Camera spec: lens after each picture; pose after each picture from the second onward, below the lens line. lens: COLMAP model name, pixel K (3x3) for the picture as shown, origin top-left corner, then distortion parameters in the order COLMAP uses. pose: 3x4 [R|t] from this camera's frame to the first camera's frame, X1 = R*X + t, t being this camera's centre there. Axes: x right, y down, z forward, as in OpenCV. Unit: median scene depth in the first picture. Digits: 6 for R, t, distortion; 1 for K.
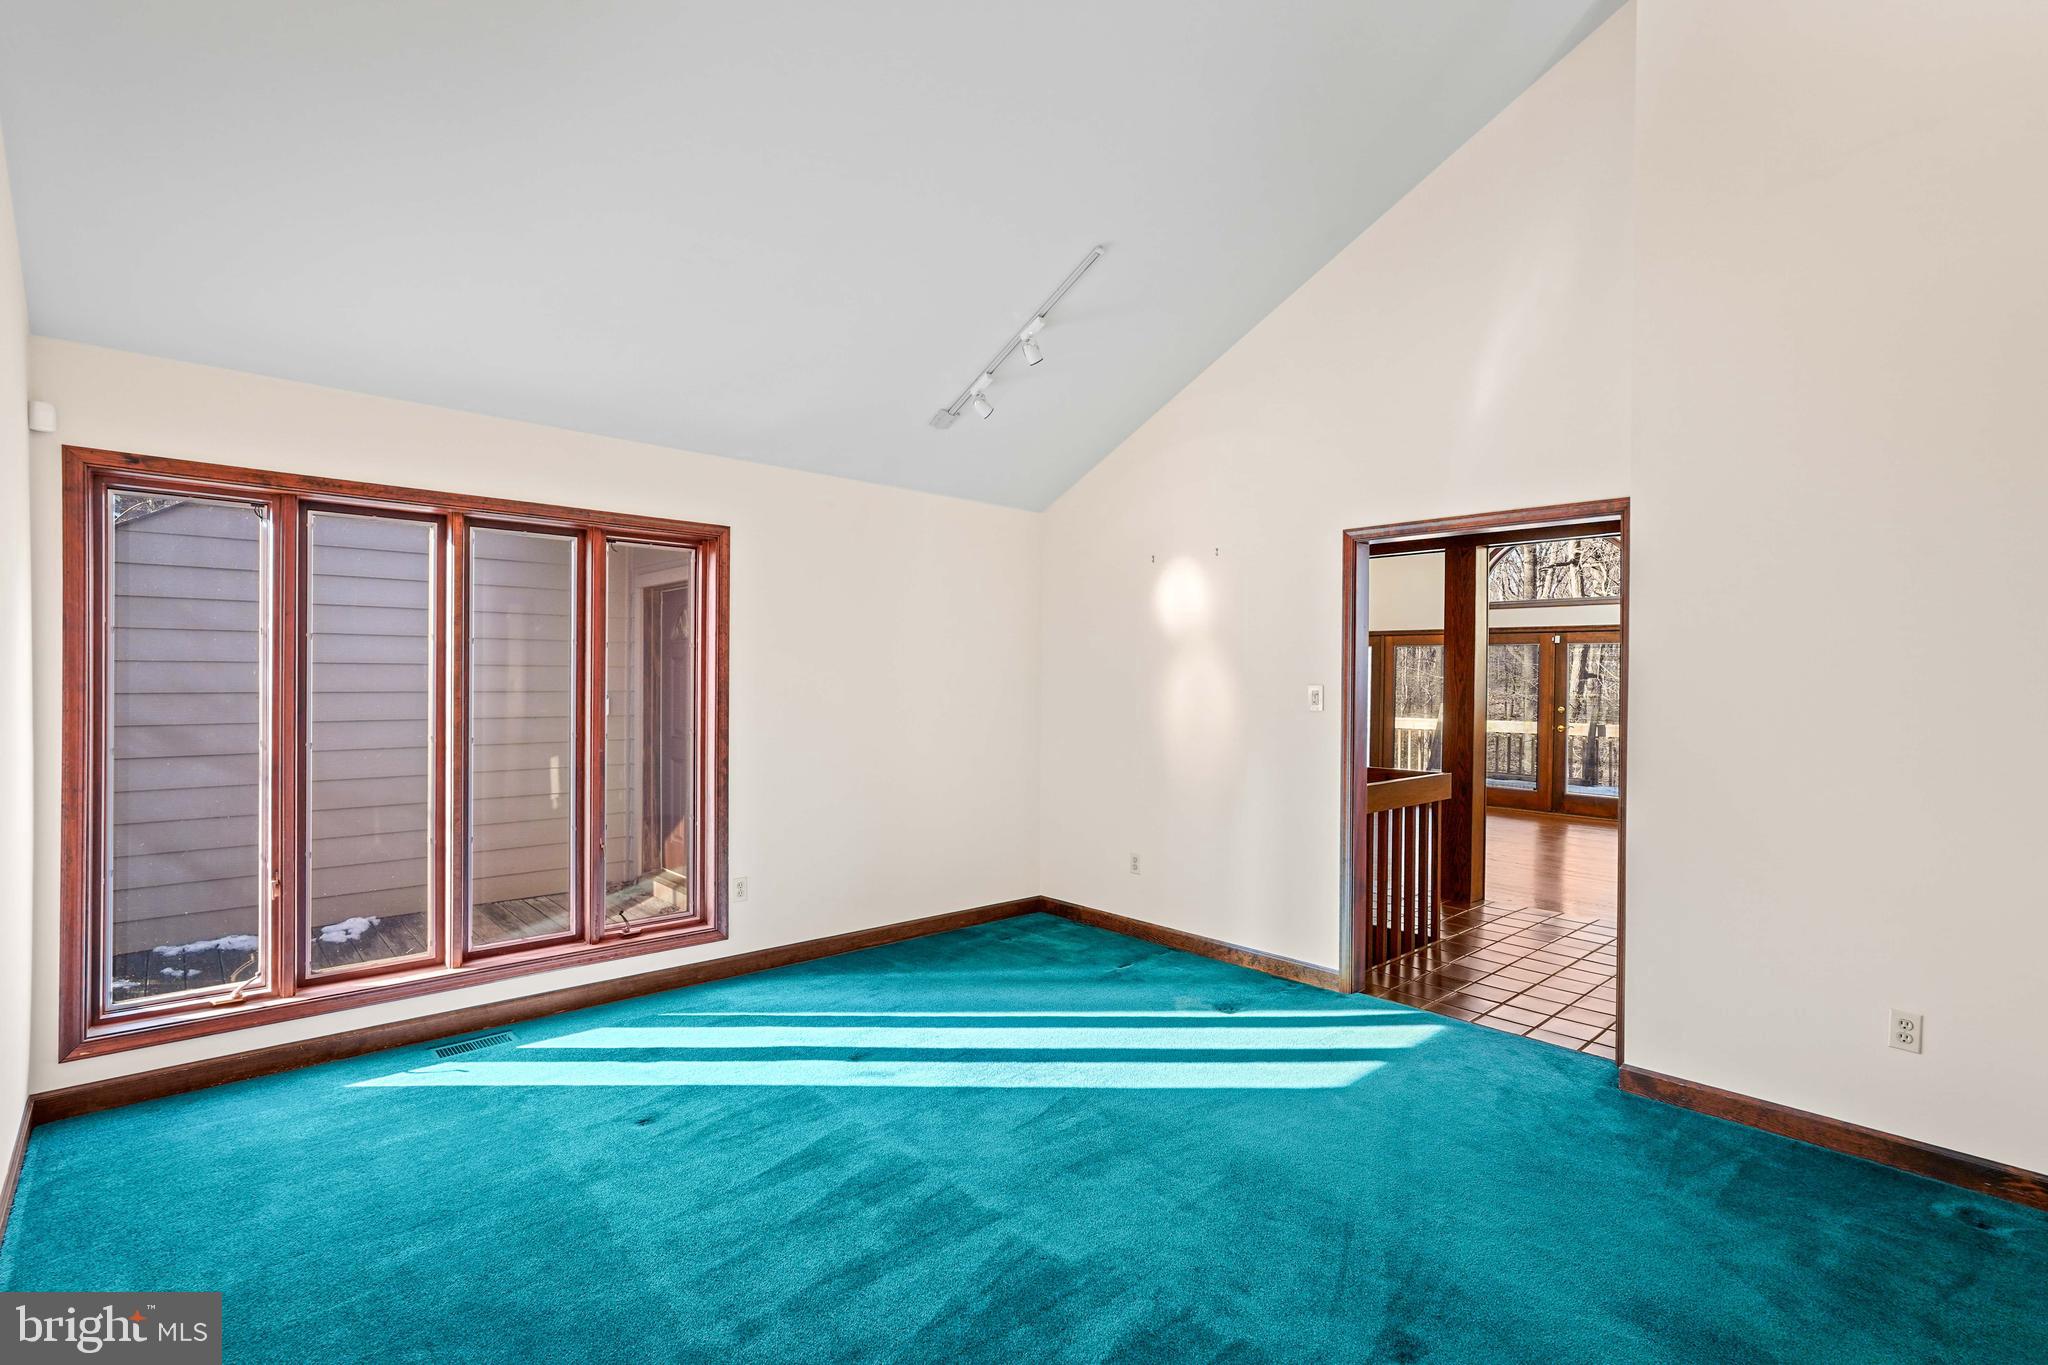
lens RADIAL K [[981.1, 0, 1029.9], [0, 981.1, 683.9], [0, 0, 1]] dist [-0.003577, 0.000312]
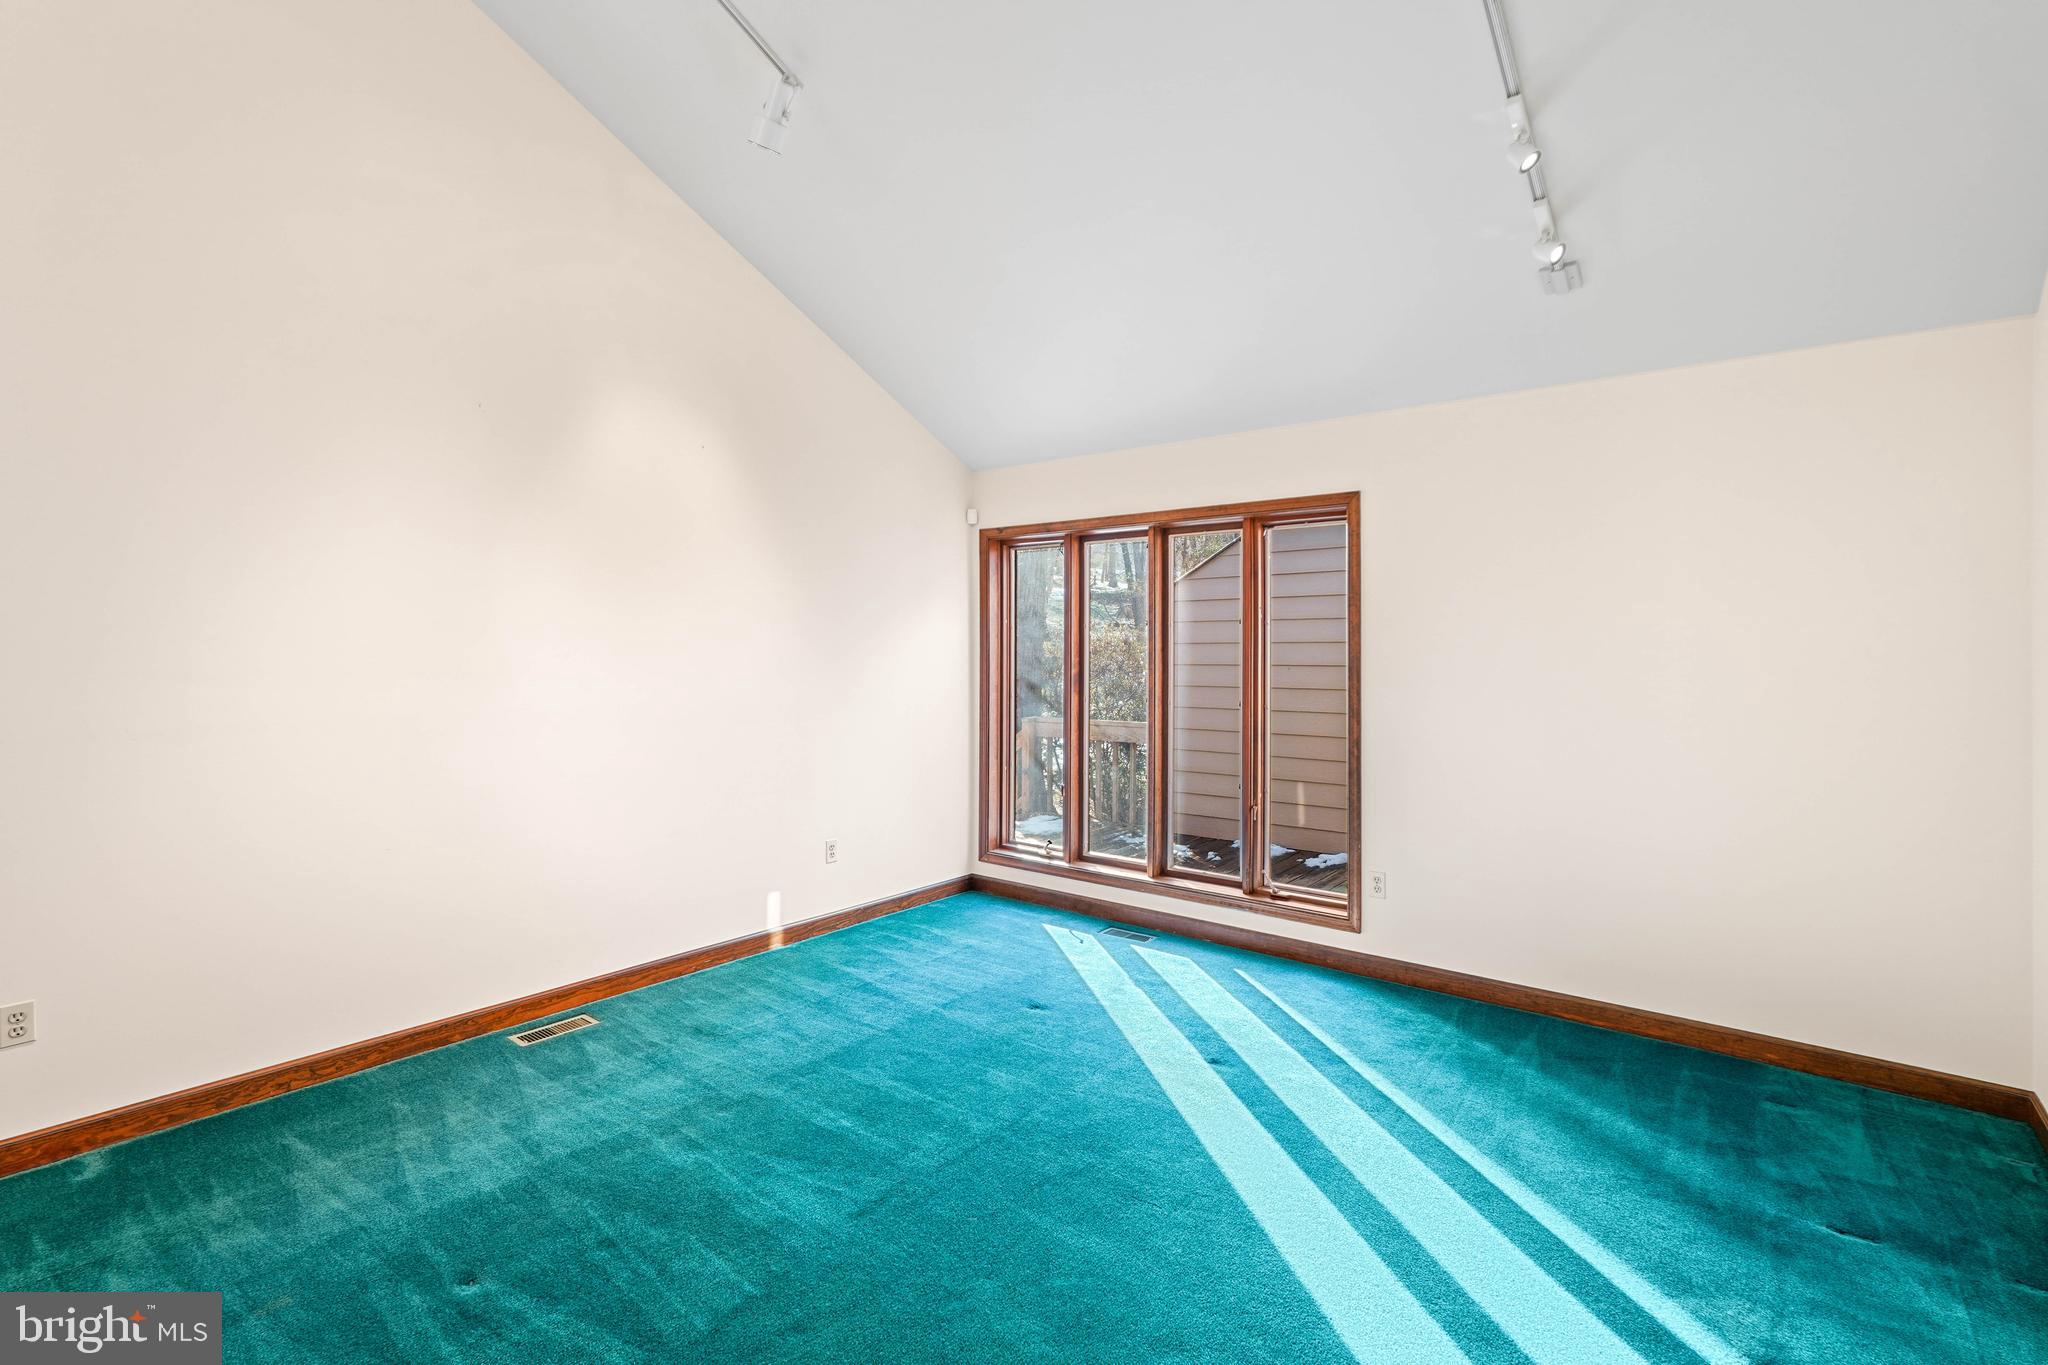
lens RADIAL K [[981.1, 0, 1029.9], [0, 981.1, 667.1], [0, 0, 1]] dist [-0.003577, 0.000312]
pose [[0.113473, 0.004520, -0.993531, 0.576858], [-0.008068, 0.999961, 0.003628, 0.006675], [0.993508, 0.007604, 0.113505, 0.579732]]
